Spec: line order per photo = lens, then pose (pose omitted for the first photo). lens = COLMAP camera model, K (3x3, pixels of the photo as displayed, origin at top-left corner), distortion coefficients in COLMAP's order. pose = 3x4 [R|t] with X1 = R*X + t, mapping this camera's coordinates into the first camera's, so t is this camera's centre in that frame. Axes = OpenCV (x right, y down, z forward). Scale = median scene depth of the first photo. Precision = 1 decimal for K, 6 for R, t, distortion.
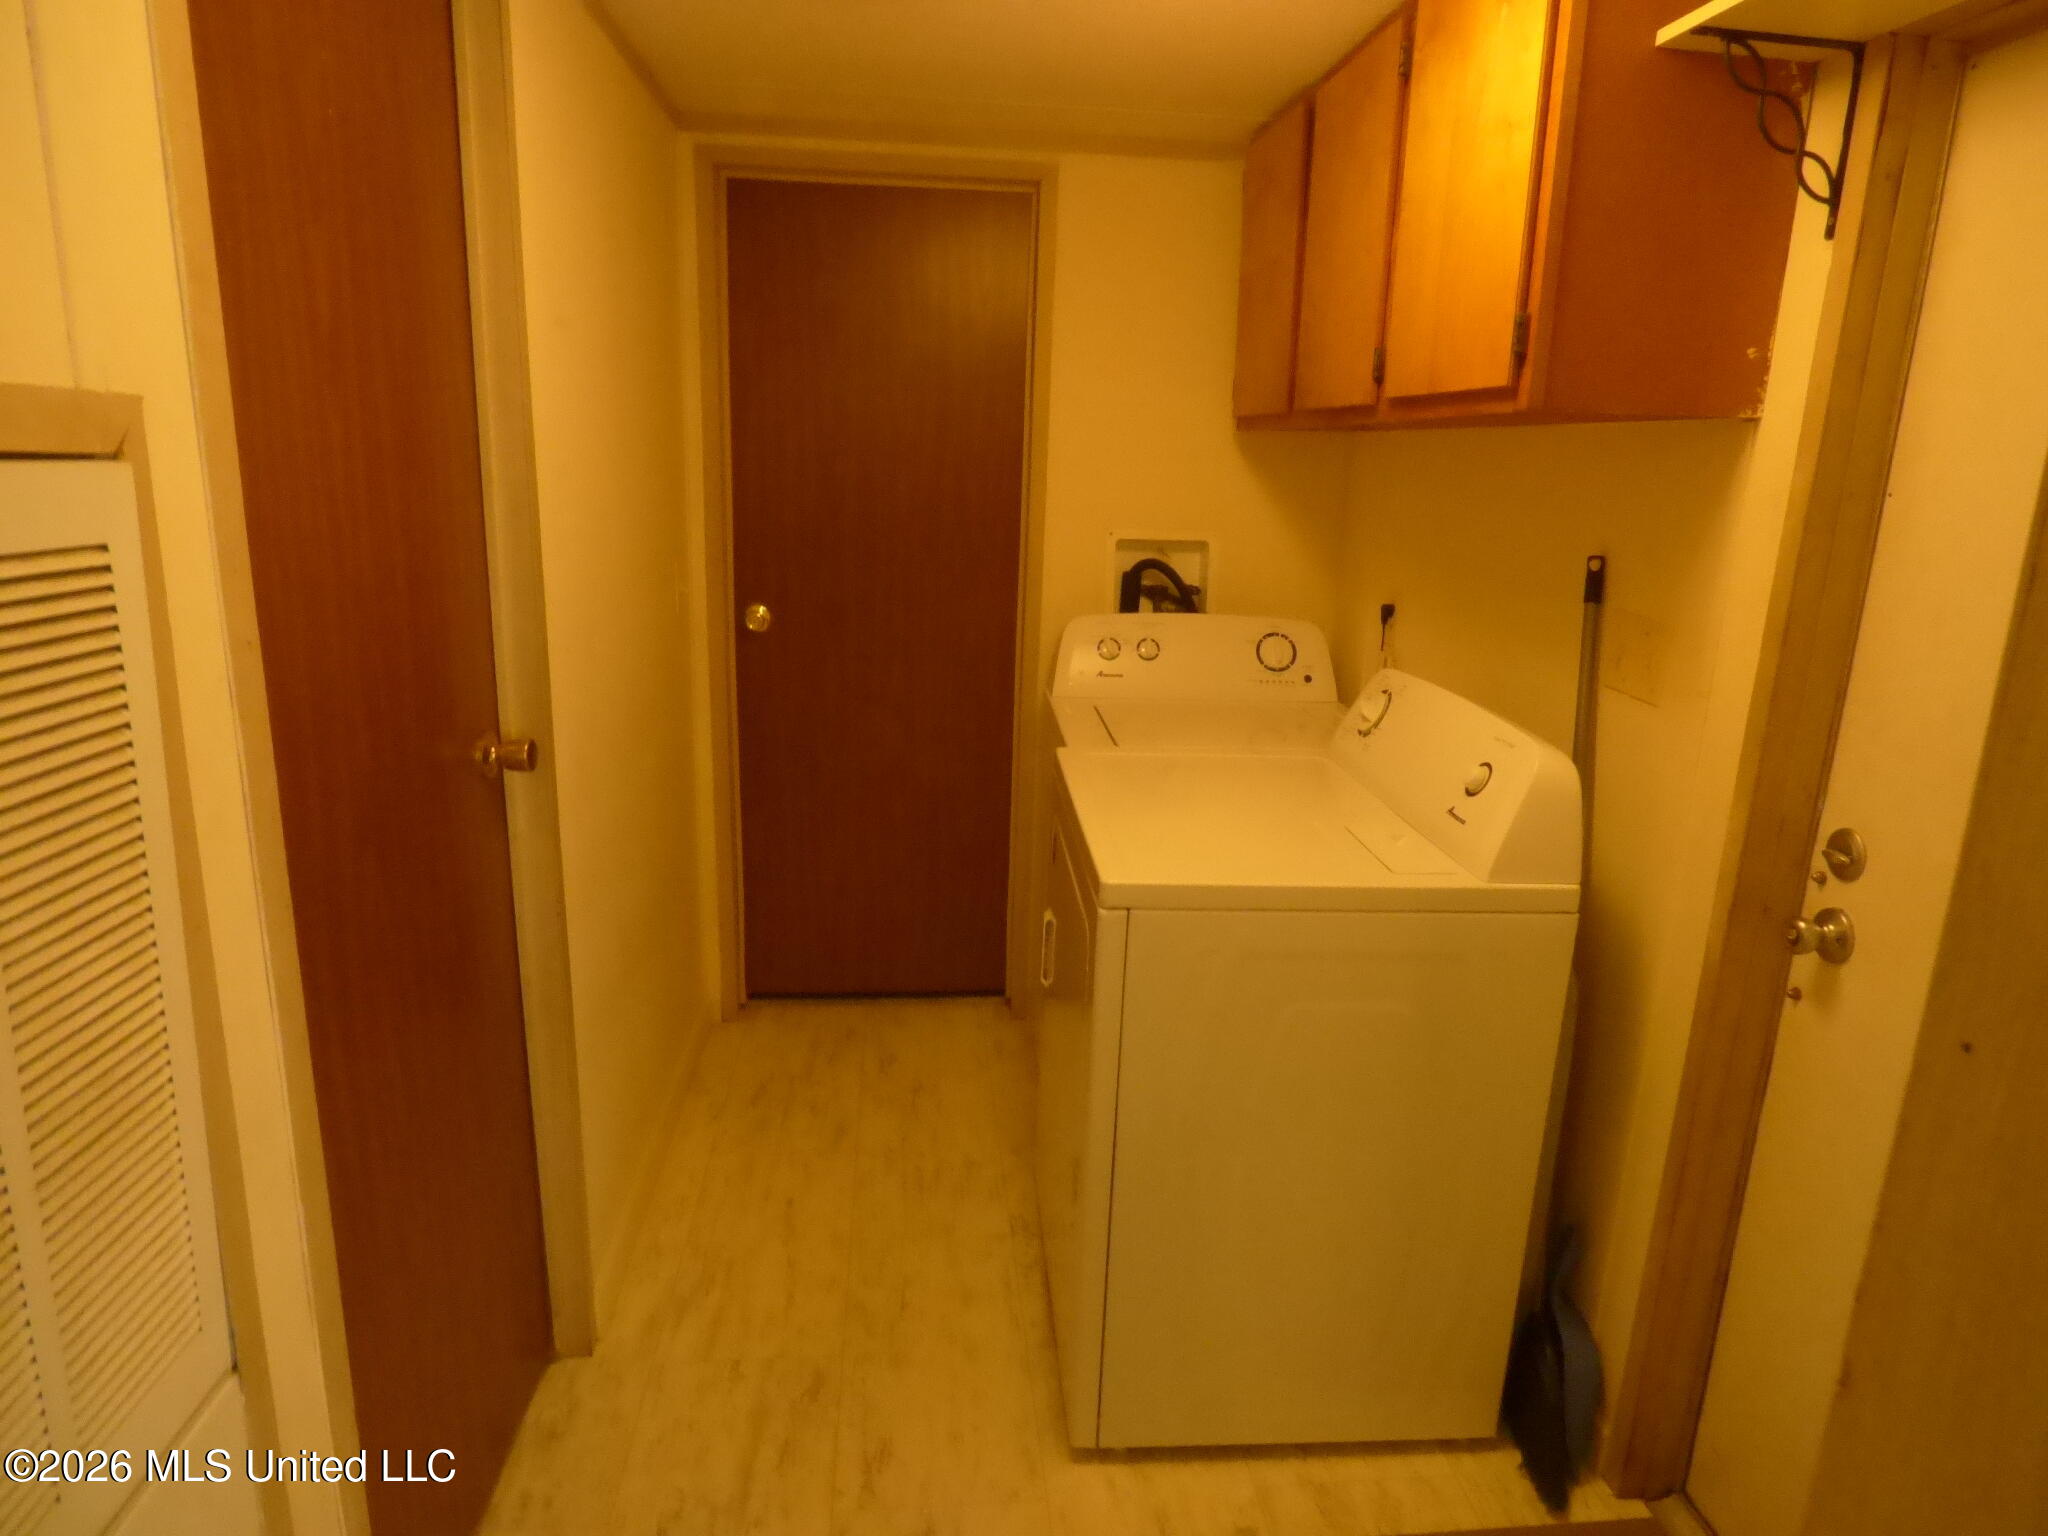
lens RADIAL K [[1232.6, 0, 1042.9], [0, 1232.6, 759.4], [0, 0, 1]] dist [-0.006755, -0.001236]
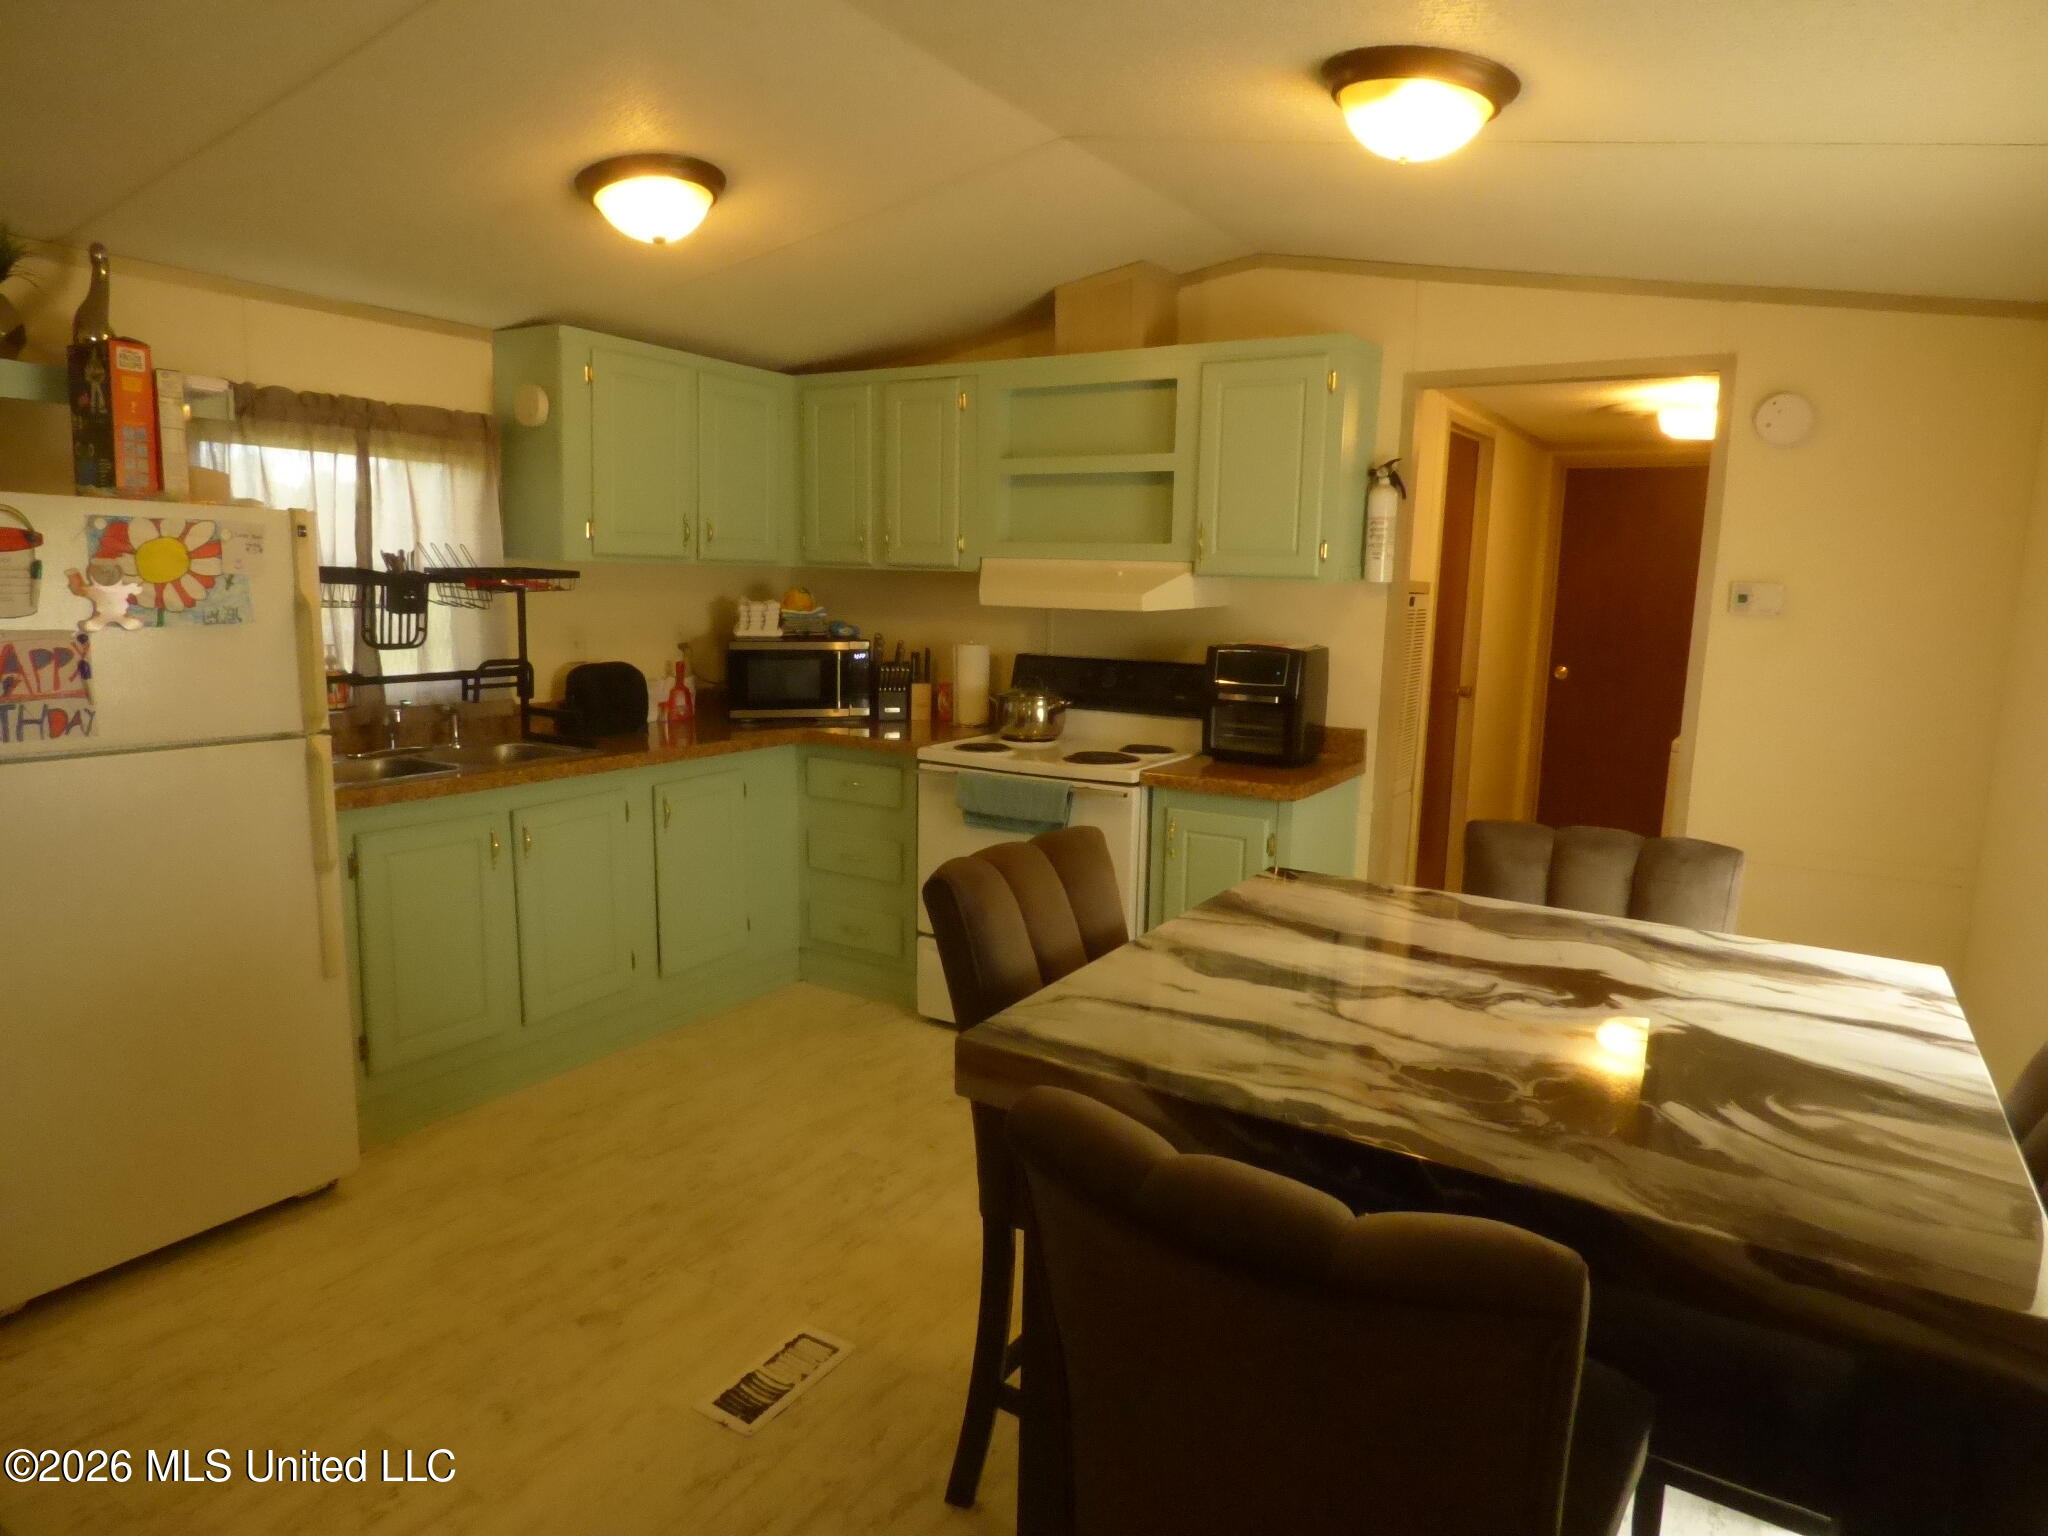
lens RADIAL K [[1232.6, 0, 1042.9], [0, 1232.6, 759.4], [0, 0, 1]] dist [-0.006755, -0.001236]
pose [[0.798605, 0.081145, -0.596360, 0.310009], [-0.146176, 0.987351, -0.061403, 0.277464], [0.583834, 0.136210, 0.800366, -1.109436]]
